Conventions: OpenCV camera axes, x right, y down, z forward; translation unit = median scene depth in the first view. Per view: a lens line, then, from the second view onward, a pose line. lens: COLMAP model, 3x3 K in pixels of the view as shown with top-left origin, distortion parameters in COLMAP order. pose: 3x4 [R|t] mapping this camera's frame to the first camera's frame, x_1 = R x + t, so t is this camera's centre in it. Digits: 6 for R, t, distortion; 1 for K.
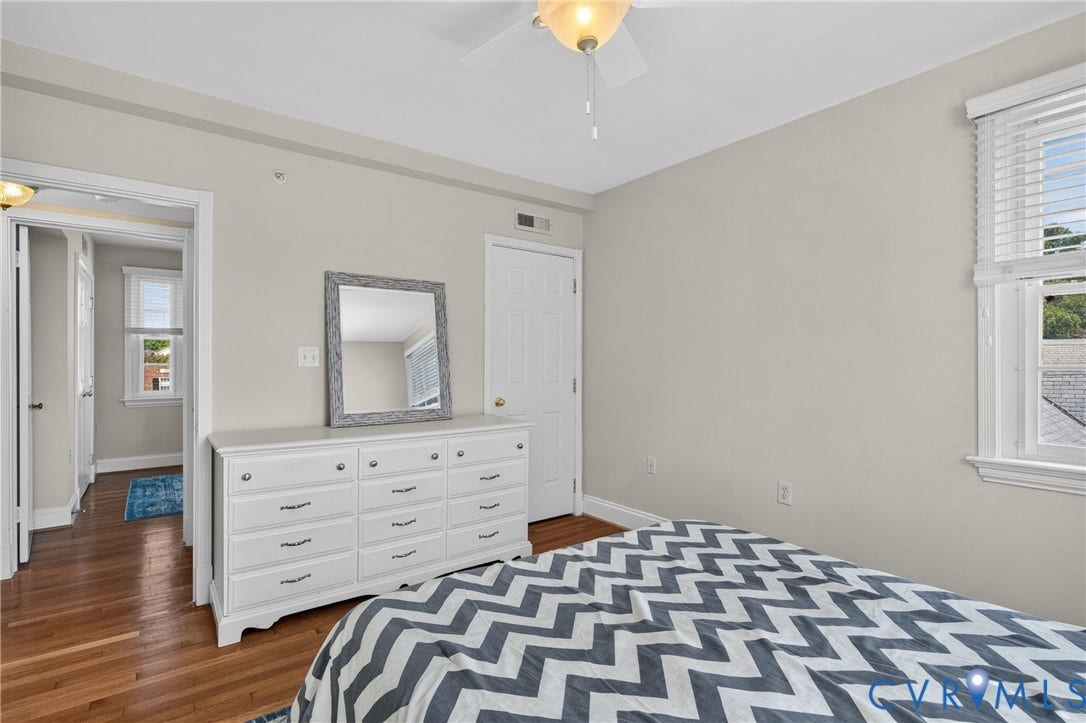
lens RADIAL K [[492.9, 0, 546.6], [0, 492.9, 363.3], [0, 0, 1]] dist [-0.002863, 0.000906]
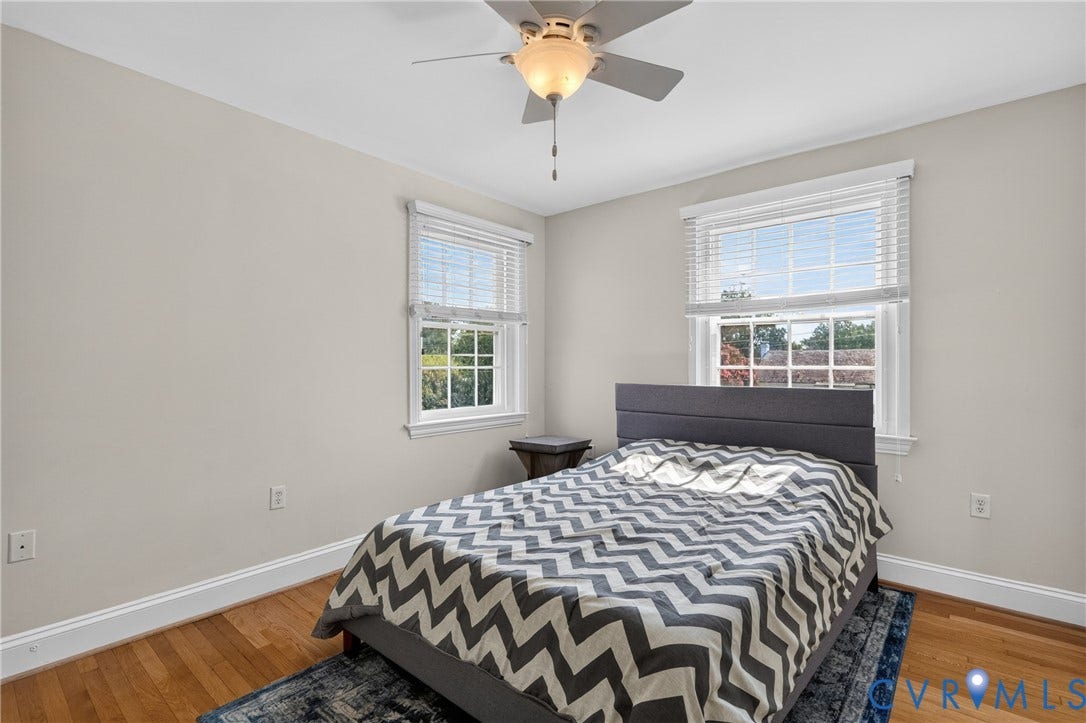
lens RADIAL K [[492.9, 0, 546.6], [0, 492.9, 363.3], [0, 0, 1]] dist [-0.002863, 0.000906]
pose [[-0.195610, -0.005710, 0.980665, -0.767916], [-0.002691, 0.999982, 0.005286, -0.014913], [-0.980678, -0.001605, -0.195622, 0.877171]]
